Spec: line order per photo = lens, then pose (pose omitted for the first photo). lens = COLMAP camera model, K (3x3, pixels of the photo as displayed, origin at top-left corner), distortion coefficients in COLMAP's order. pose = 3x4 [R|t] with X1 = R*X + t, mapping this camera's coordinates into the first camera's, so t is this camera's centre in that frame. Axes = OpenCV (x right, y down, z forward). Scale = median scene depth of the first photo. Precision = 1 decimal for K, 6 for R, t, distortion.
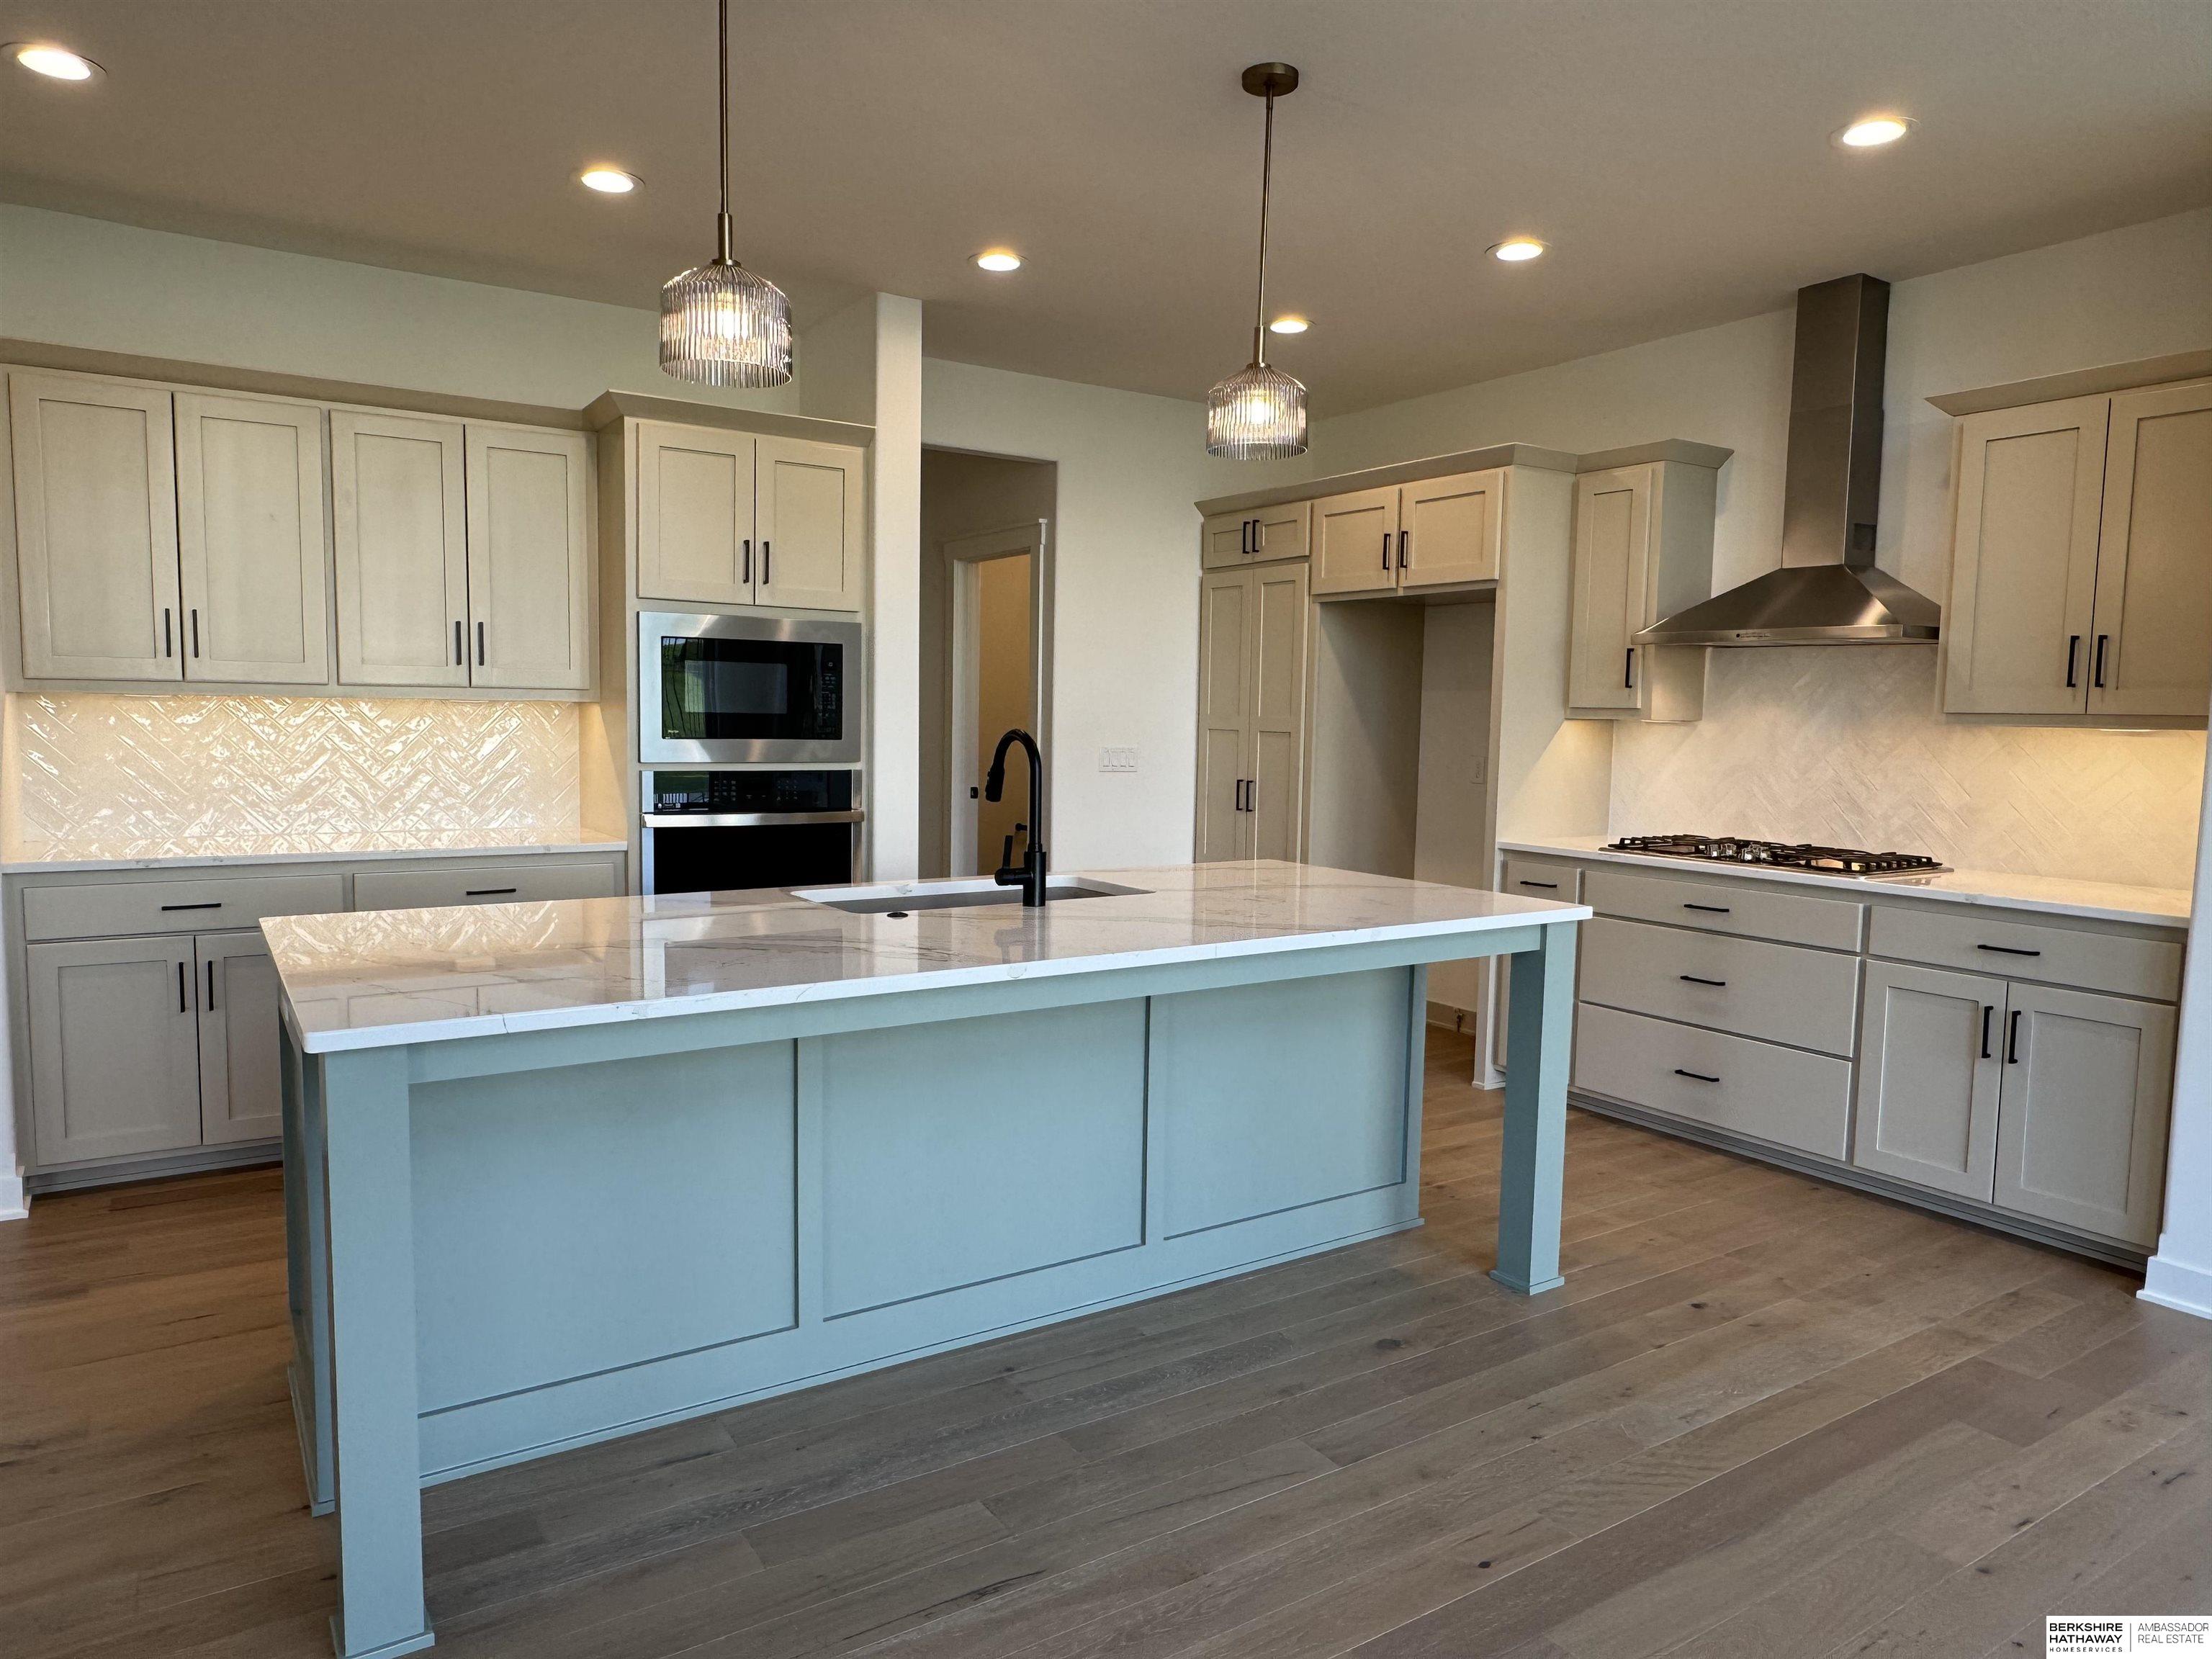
lens RADIAL K [[1401.5, 0, 1094.4], [0, 1401.5, 831.0], [0, 0, 1]] dist [-0.002303, 0.001195]
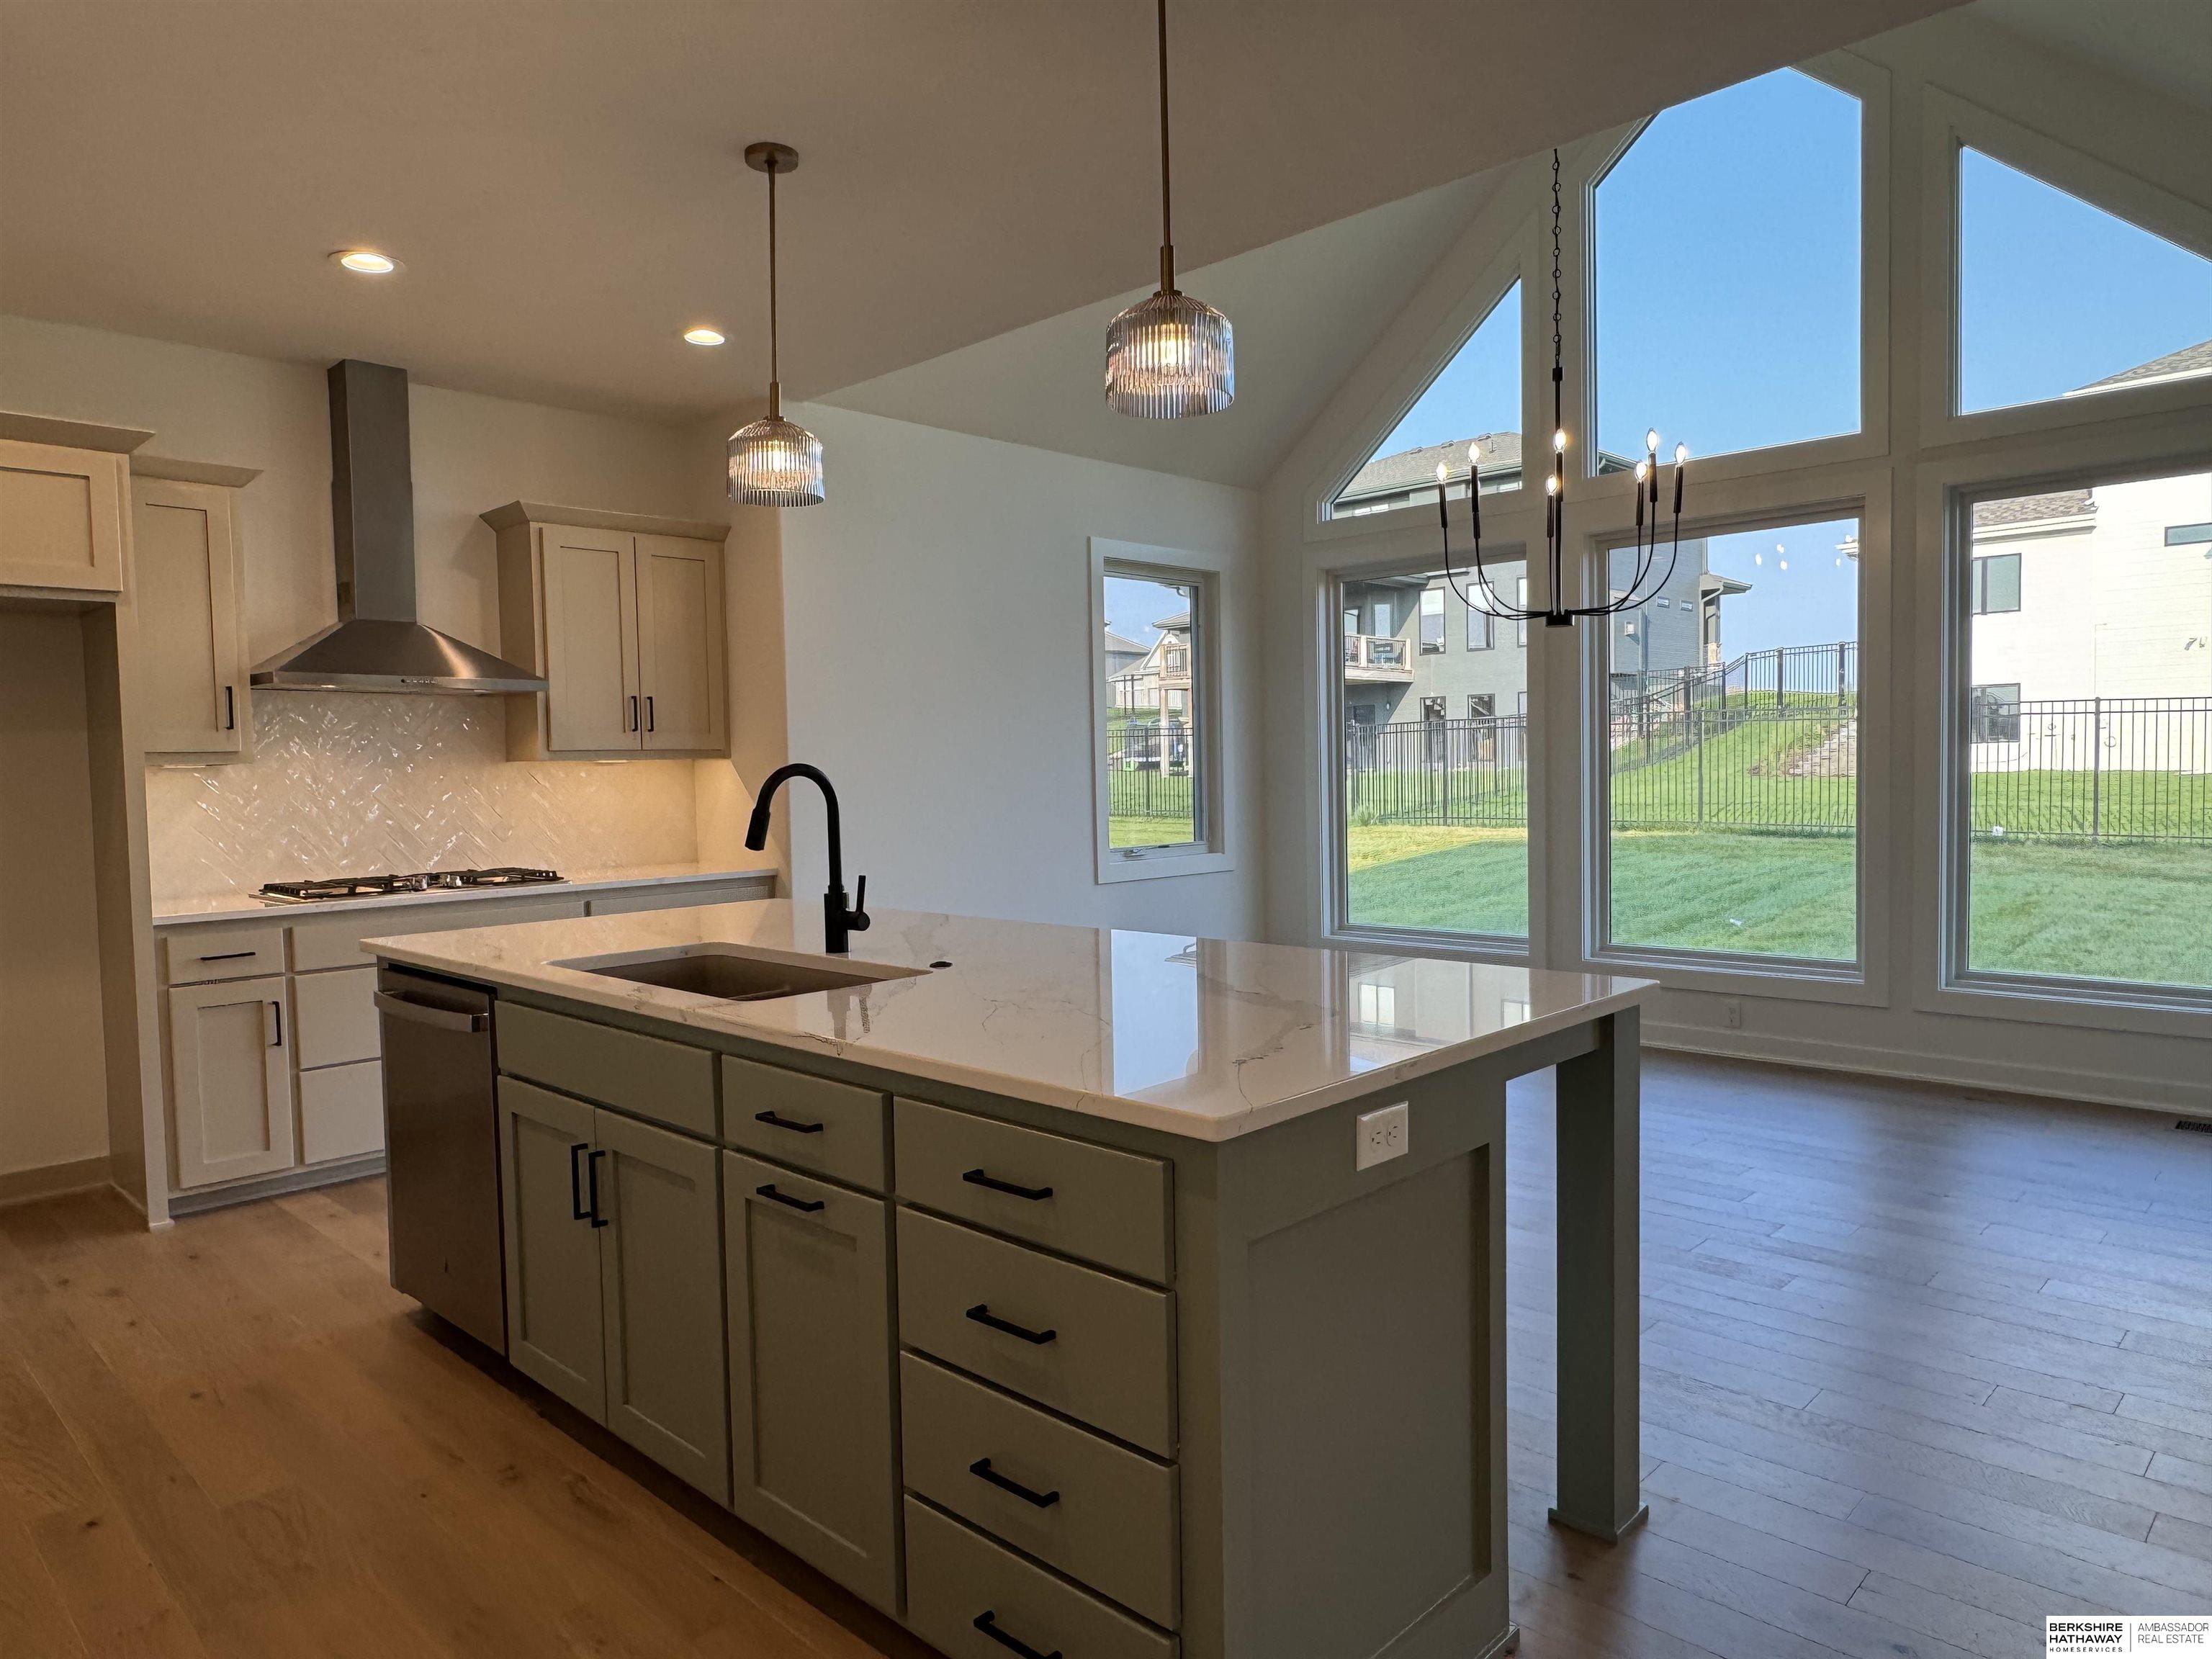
lens RADIAL K [[1401.5, 0, 1094.4], [0, 1401.5, 831.0], [0, 0, 1]] dist [-0.002303, 0.001195]
pose [[-0.222638, -0.058331, 0.973155, -0.623730], [0.102041, 0.991331, 0.082765, -0.054158], [-0.969546, 0.117729, -0.214756, 0.653374]]
